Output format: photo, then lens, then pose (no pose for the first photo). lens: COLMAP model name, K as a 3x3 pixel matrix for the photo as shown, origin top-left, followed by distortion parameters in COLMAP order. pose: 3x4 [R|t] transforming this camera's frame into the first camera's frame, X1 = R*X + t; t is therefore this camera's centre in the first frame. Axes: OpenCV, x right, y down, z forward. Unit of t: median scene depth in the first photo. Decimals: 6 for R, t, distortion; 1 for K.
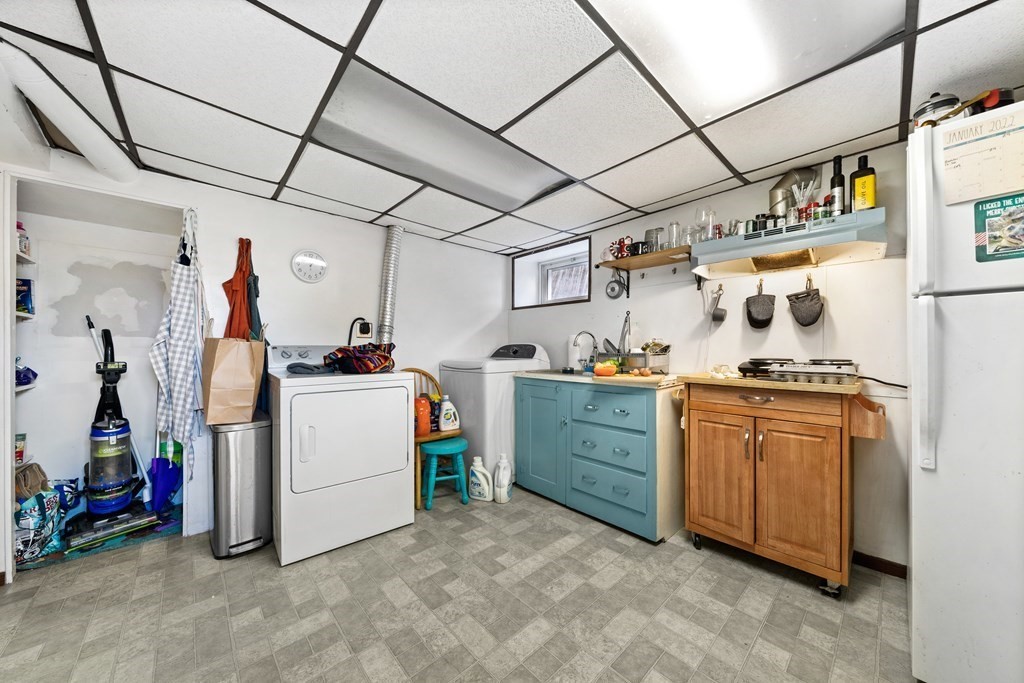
lens RADIAL K [[359.1, 0, 514.1], [0, 359.1, 345.6], [0, 0, 1]] dist [-0.006796, 0.000020]
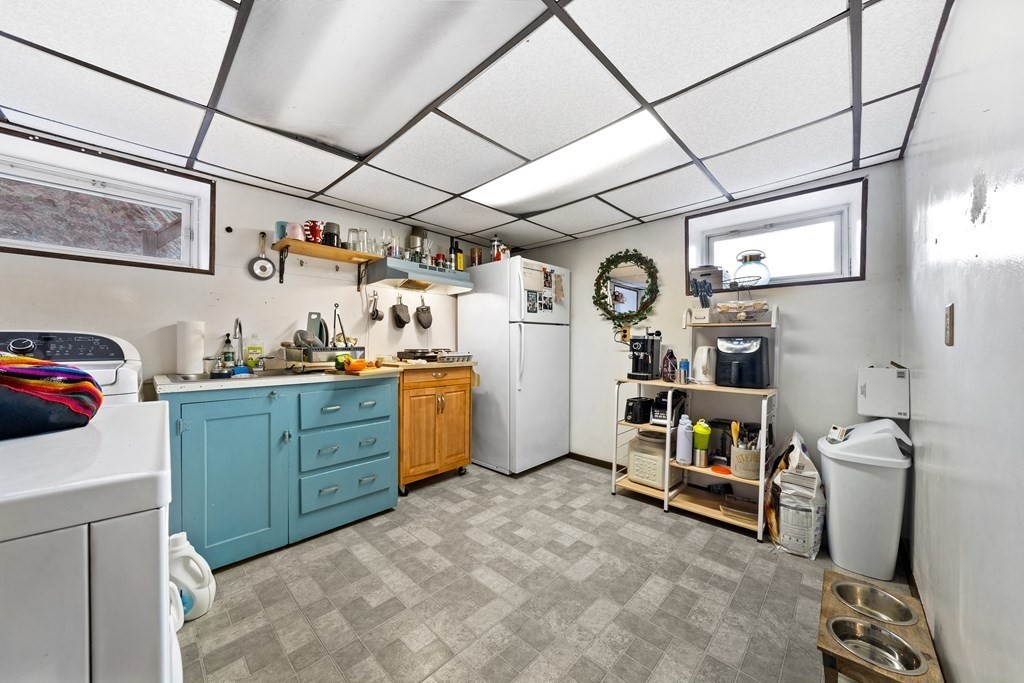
lens RADIAL K [[359.1, 0, 514.1], [0, 359.1, 345.6], [0, 0, 1]] dist [-0.006796, 0.000020]
pose [[-0.077732, -0.008566, 0.996937, -0.844032], [-0.011762, 0.999901, 0.007674, 0.004591], [-0.996905, -0.011130, -0.077825, 0.739024]]
